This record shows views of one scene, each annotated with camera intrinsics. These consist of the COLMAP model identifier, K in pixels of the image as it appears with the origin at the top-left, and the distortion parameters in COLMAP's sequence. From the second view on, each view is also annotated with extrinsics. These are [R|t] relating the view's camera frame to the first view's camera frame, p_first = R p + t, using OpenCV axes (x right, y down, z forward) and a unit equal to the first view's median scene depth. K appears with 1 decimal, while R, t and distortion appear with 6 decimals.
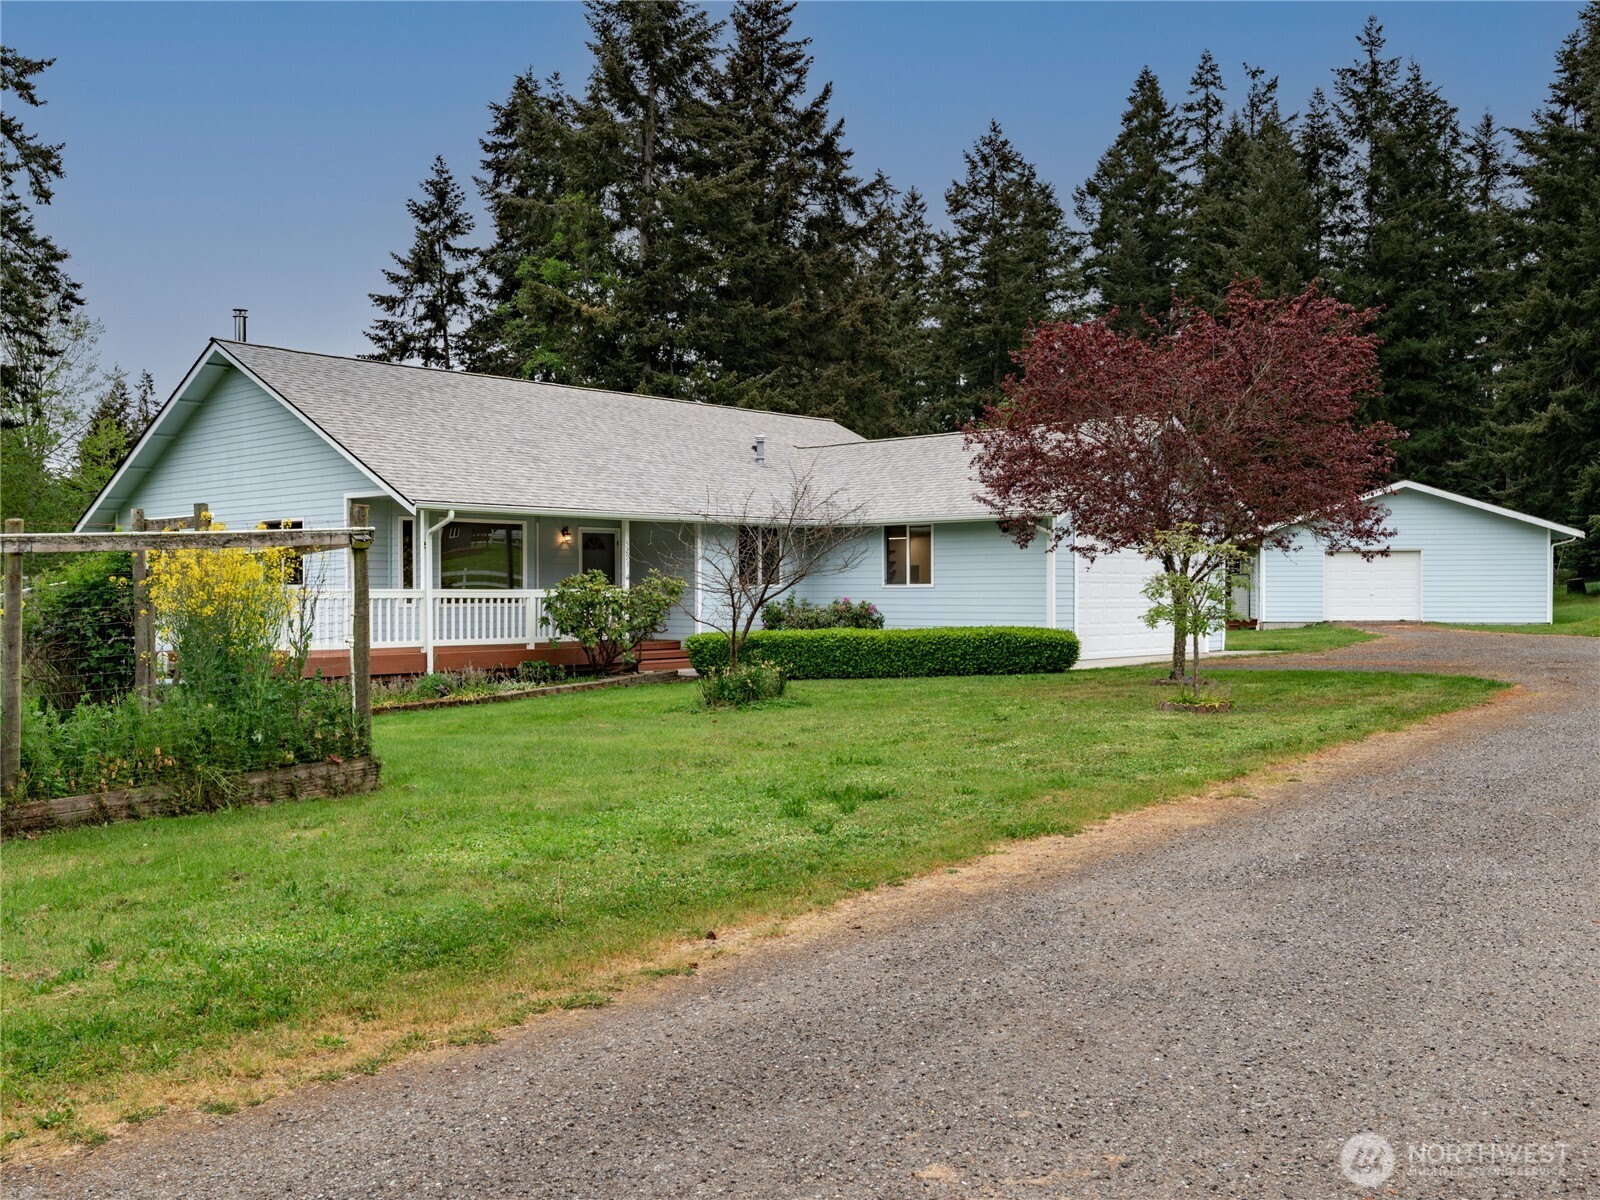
lens RADIAL K [[1386.4, 0, 817.3], [0, 1386.4, 564.5], [0, 0, 1]] dist [-0.000228, 0.000457]
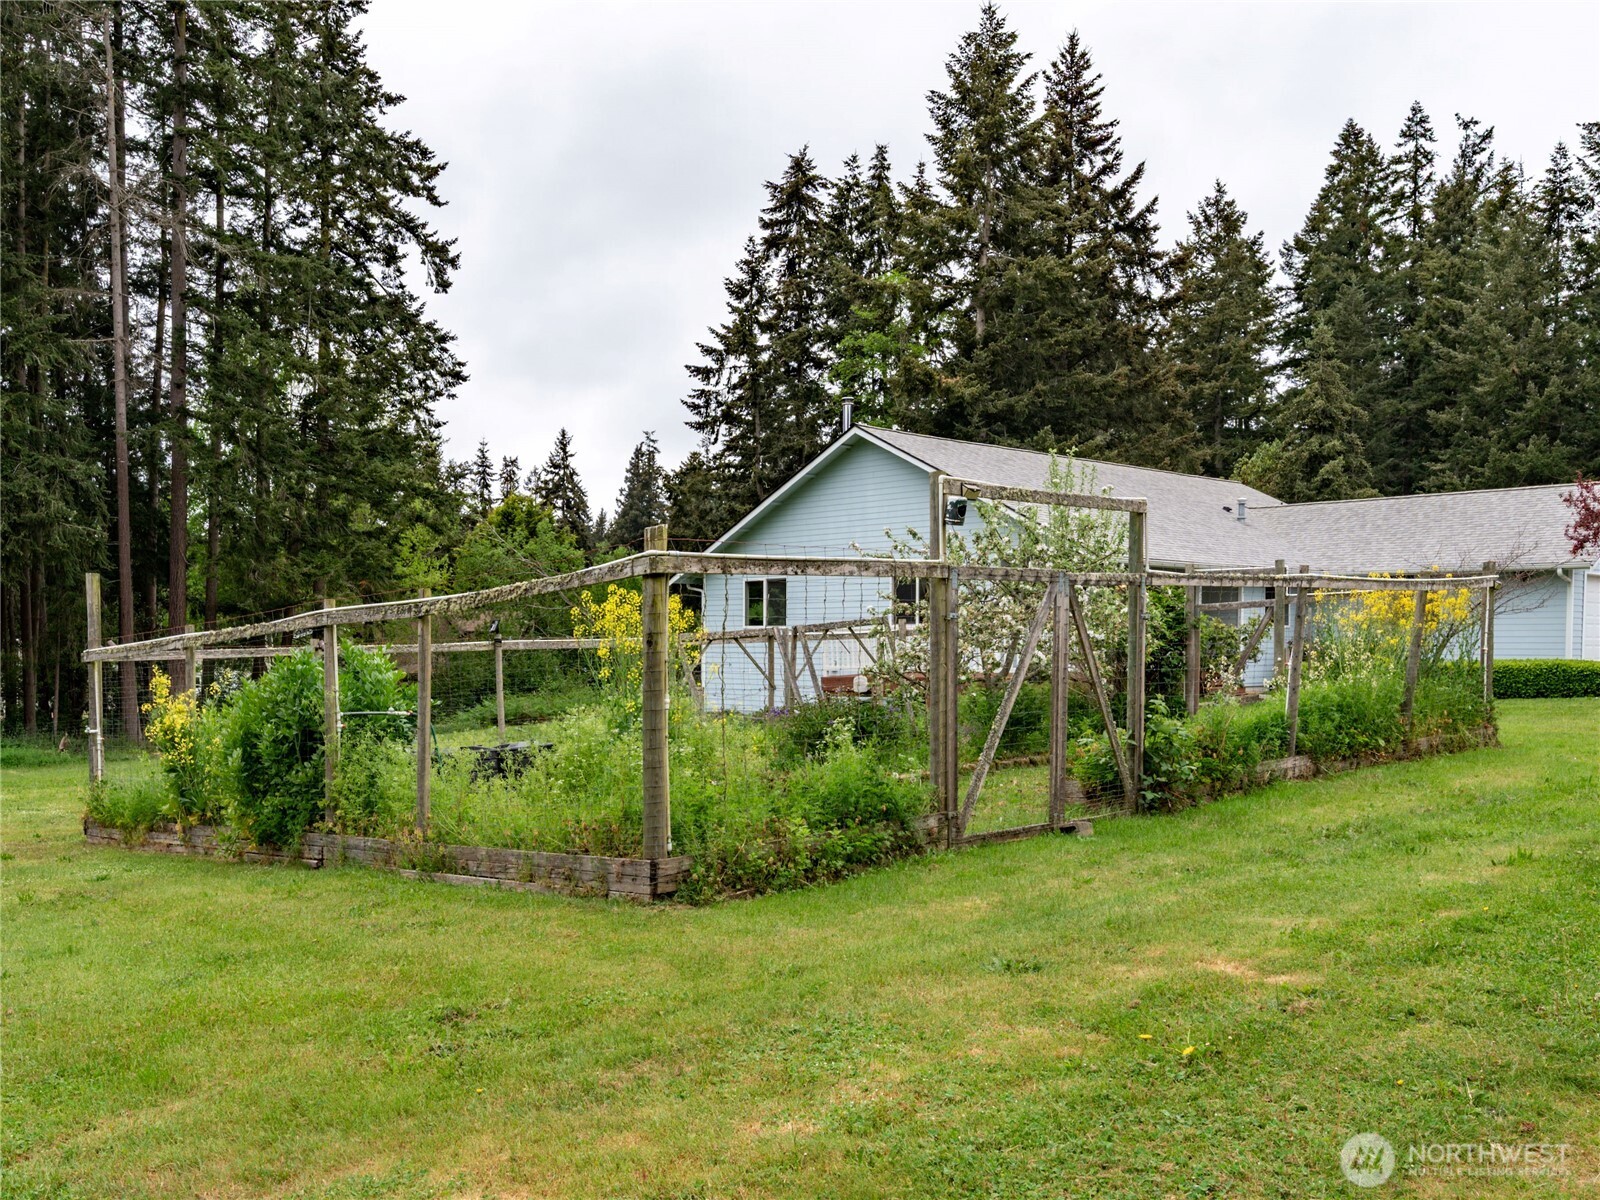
lens RADIAL K [[1394.2, 0, 732.3], [0, 1394.2, 665.7], [0, 0, 1]] dist [-0.007318, -0.003886]
pose [[0.994675, 0.006420, -0.102863, -0.172500], [-0.002744, 0.999354, 0.035838, 0.003569], [0.103027, -0.035365, 0.994050, -0.105621]]
